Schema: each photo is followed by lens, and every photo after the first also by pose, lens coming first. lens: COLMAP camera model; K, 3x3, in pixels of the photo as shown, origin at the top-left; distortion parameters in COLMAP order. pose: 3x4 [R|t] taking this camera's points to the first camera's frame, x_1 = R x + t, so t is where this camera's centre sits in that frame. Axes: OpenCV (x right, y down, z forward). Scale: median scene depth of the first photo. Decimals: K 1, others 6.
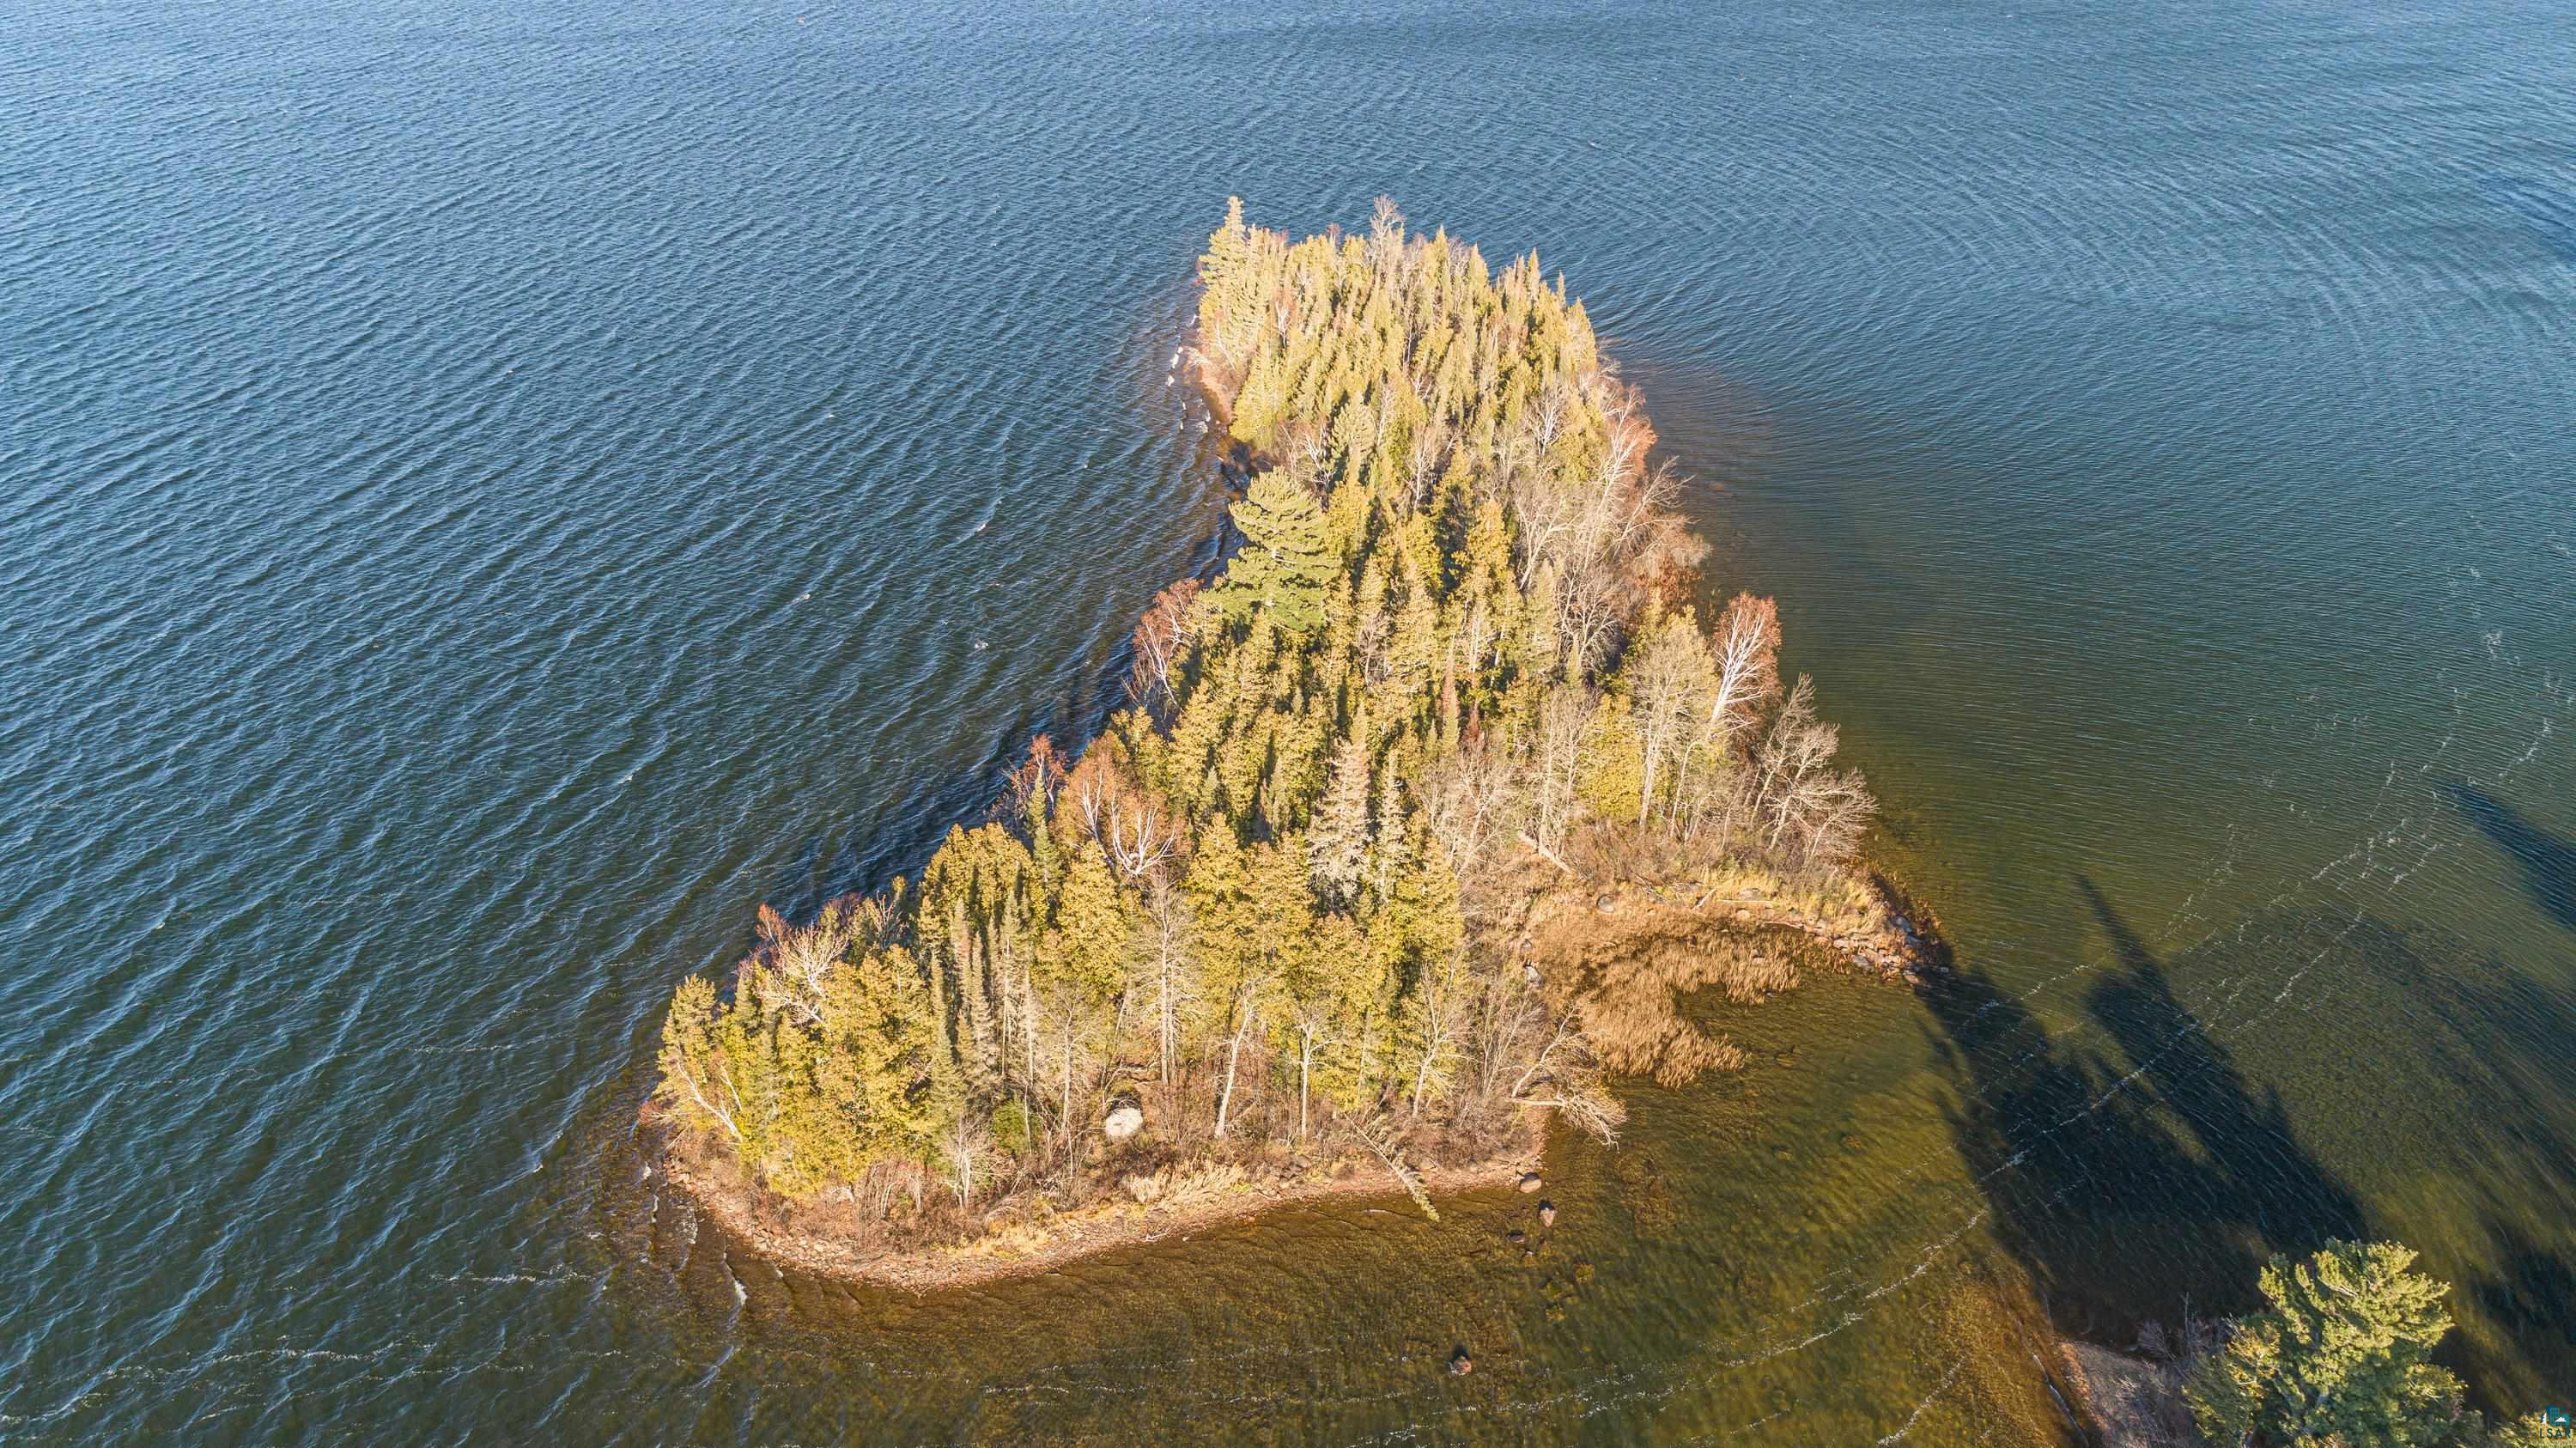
lens RADIAL K [[1766.7, 0, 1280.8], [0, 1766.7, 699.6], [0, 0, 1]] dist [0.026412, 0.003795]
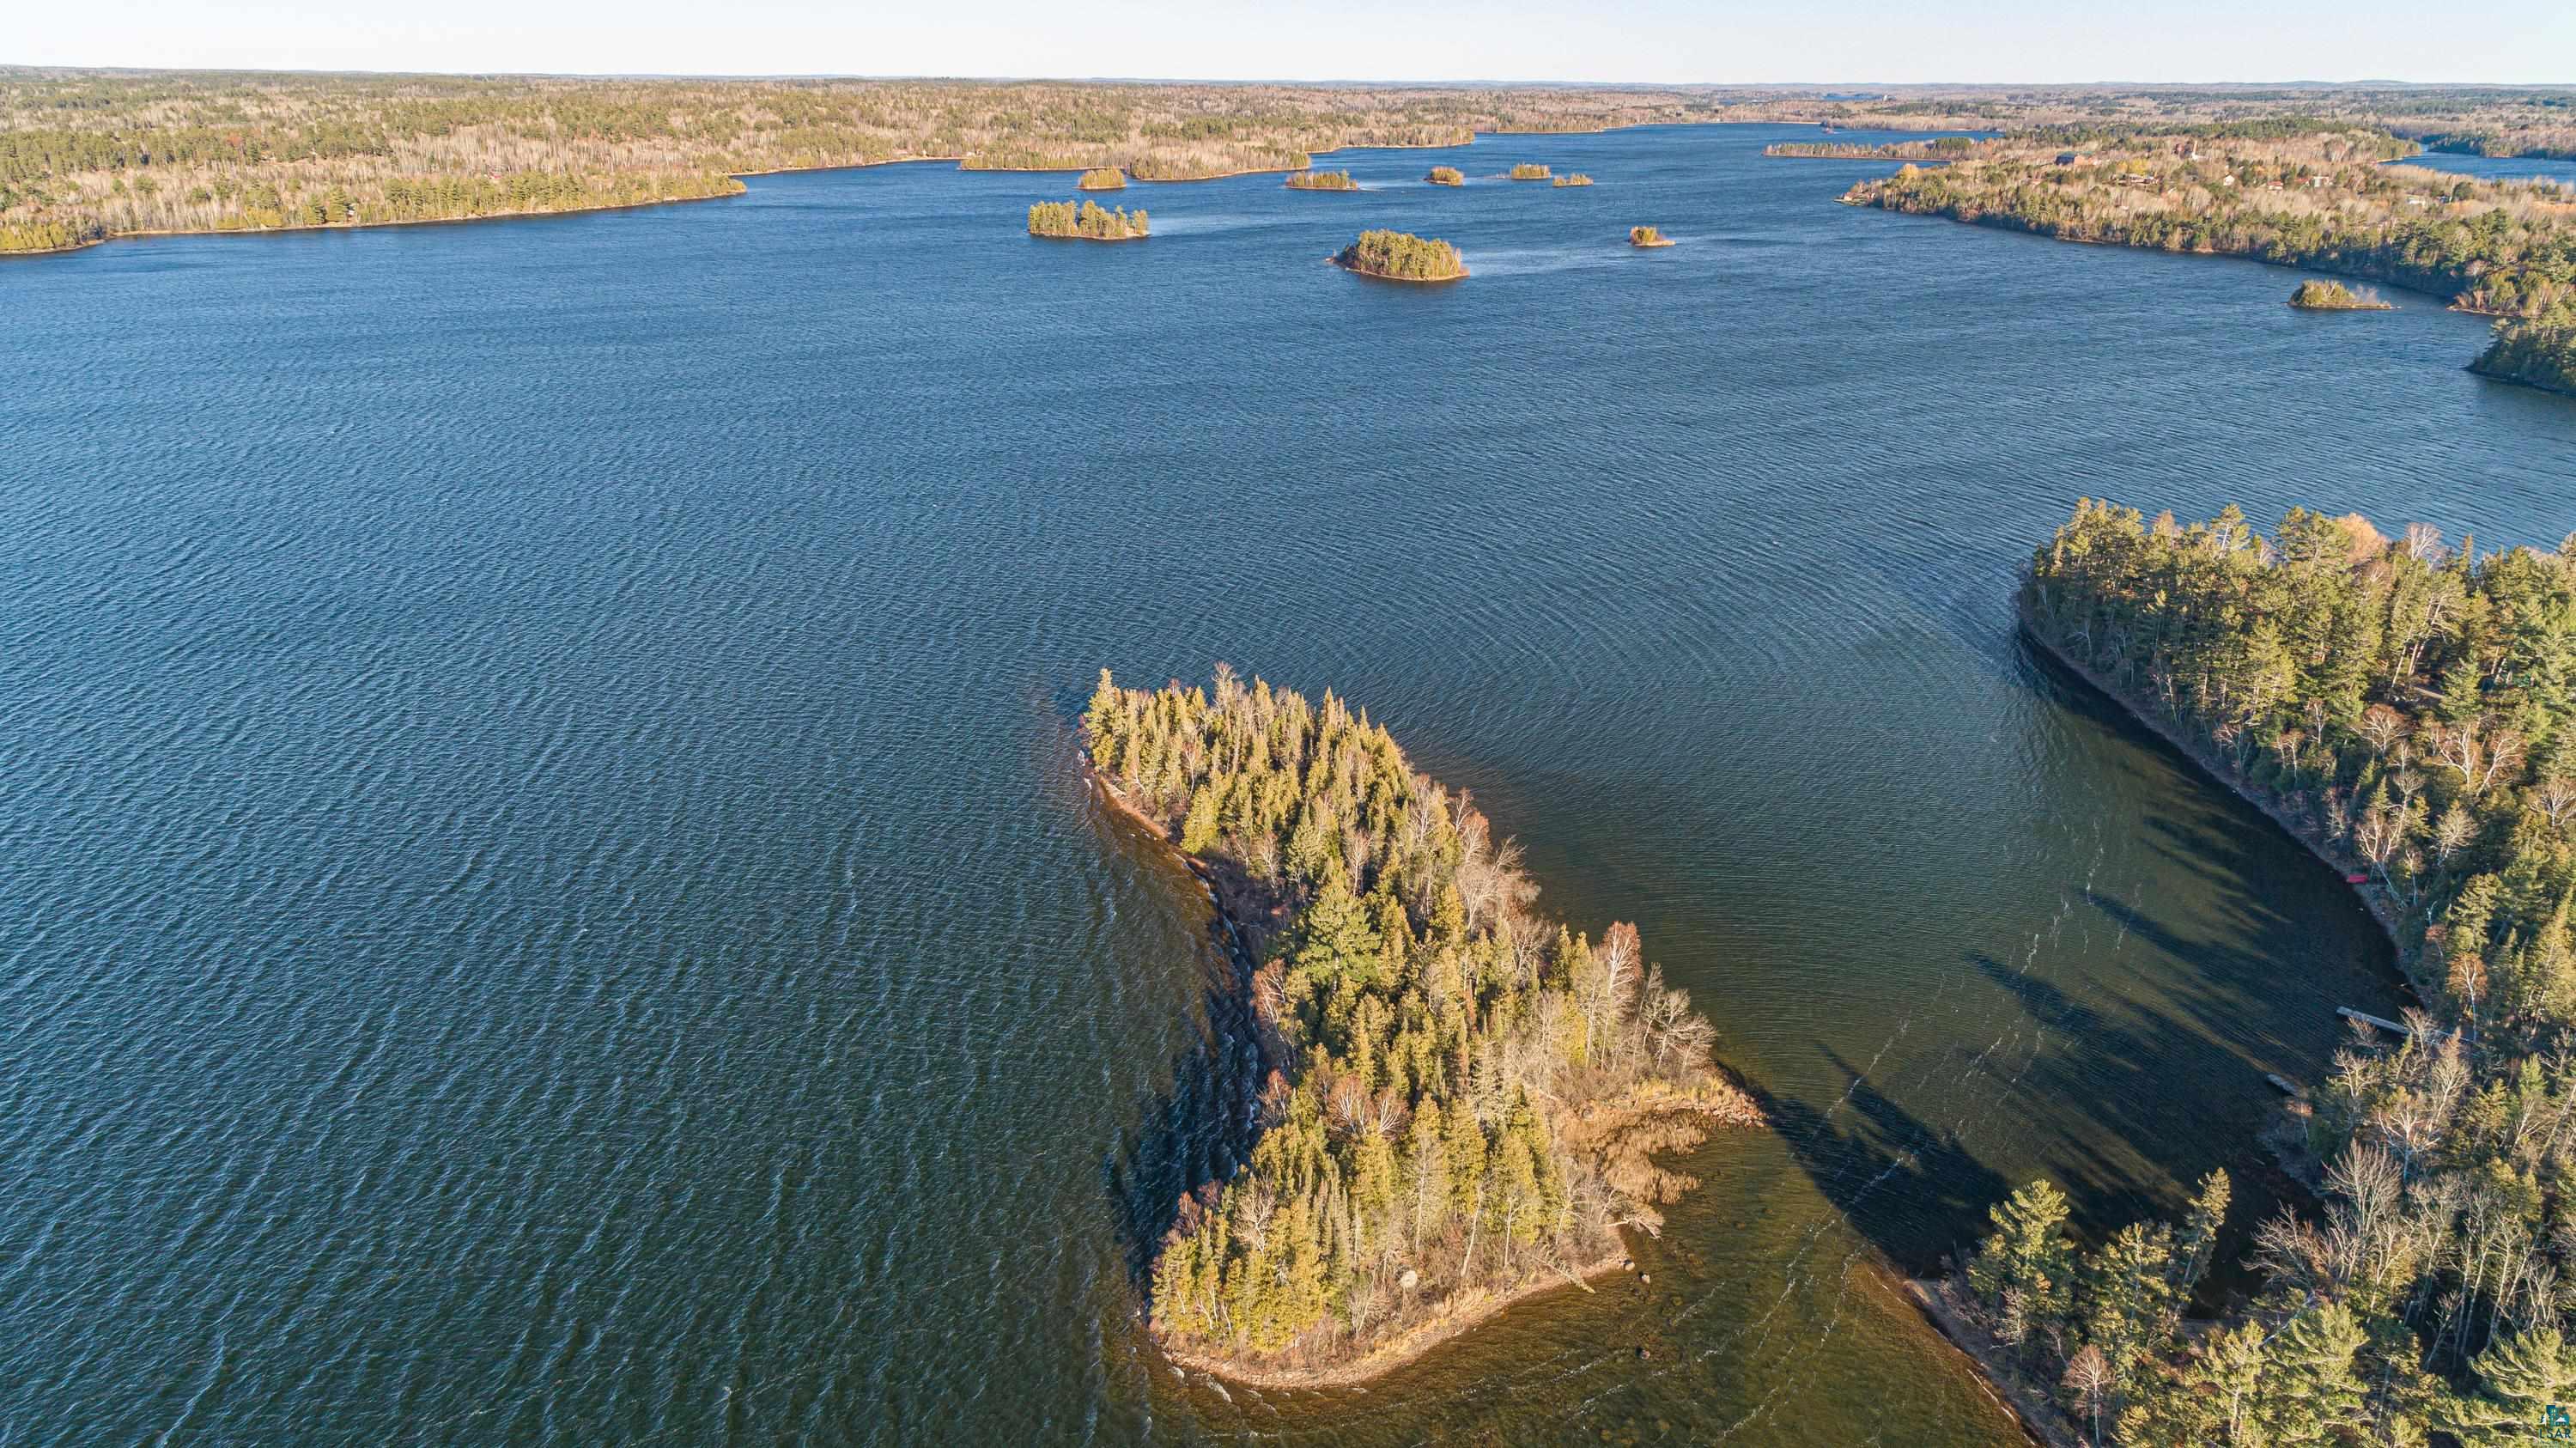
lens RADIAL K [[1766.7, 0, 1285.4], [0, 1766.7, 668.7], [0, 0, 1]] dist [0.026412, 0.003795]
pose [[0.951539, -0.101612, 0.290257, -0.557010], [0.153871, 0.974507, -0.163280, -0.071734], [-0.266266, 0.200029, 0.942916, -0.640357]]
